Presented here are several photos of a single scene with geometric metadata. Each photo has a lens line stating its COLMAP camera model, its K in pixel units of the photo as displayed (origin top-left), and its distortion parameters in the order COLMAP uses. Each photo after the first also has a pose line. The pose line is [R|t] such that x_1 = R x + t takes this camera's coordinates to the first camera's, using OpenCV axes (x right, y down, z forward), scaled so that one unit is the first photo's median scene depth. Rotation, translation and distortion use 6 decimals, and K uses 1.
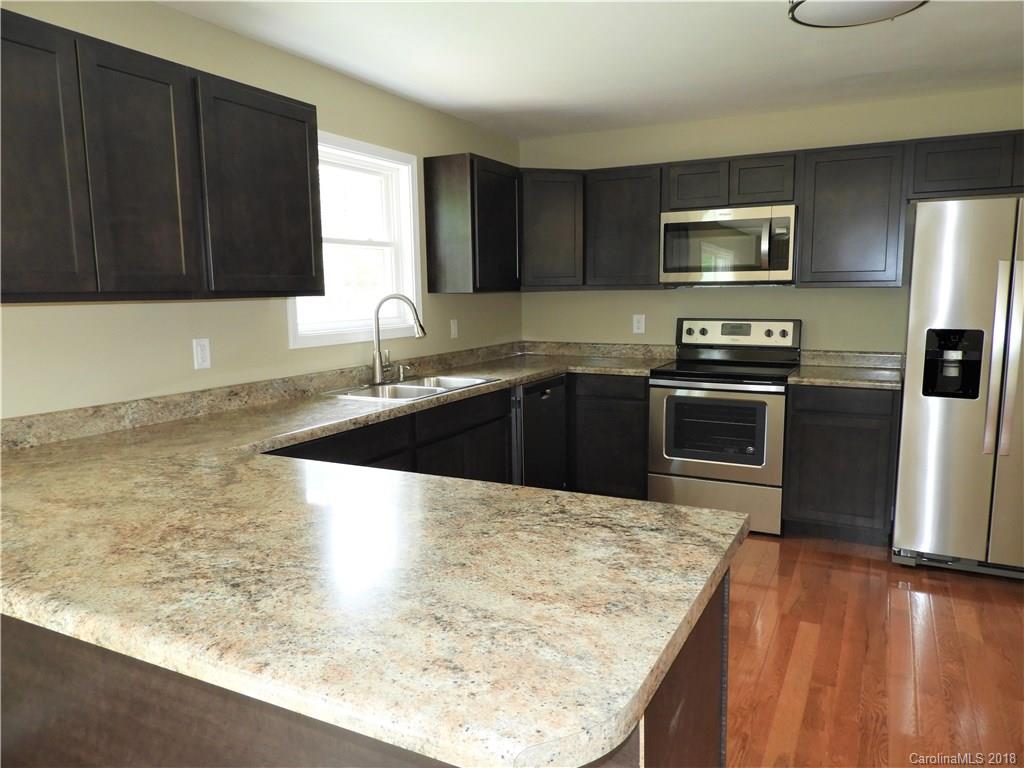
lens RADIAL K [[728.9, 0, 516.9], [0, 728.9, 390.4], [0, 0, 1]] dist [0.005087, -0.008927]
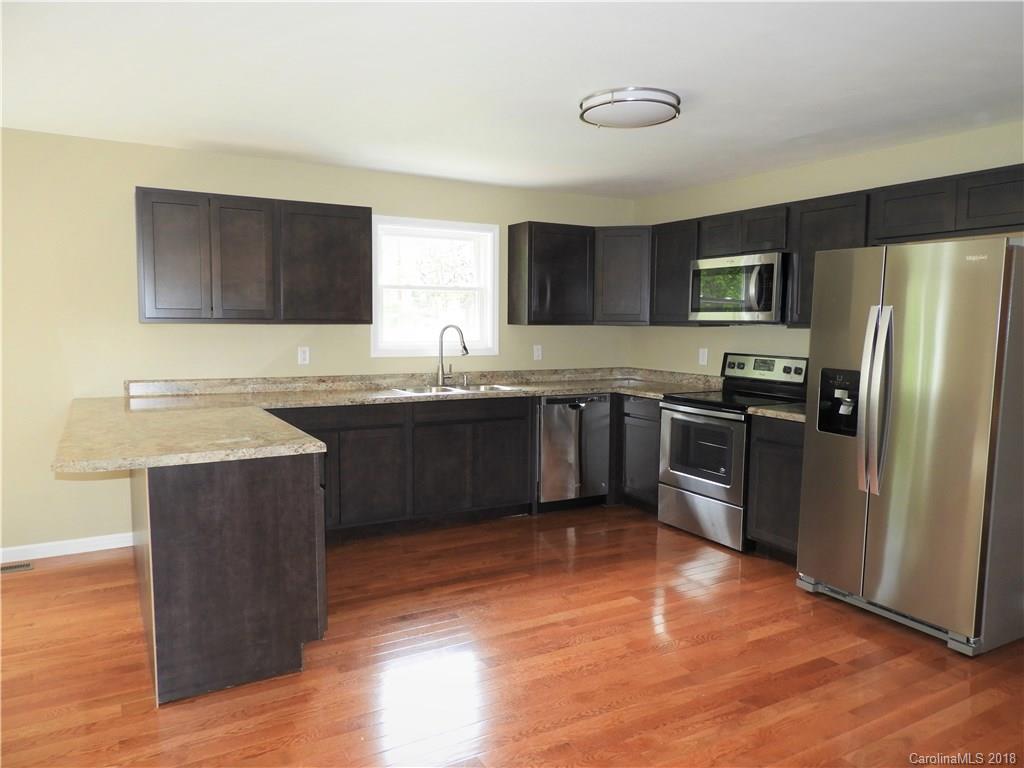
lens RADIAL K [[728.9, 0, 514.8], [0, 728.9, 392.0], [0, 0, 1]] dist [0.005087, -0.008927]
pose [[0.836554, 0.074280, -0.542826, 0.628483], [-0.096402, 0.995266, -0.012374, 0.005882], [0.539337, 0.062681, 0.839754, -0.116488]]
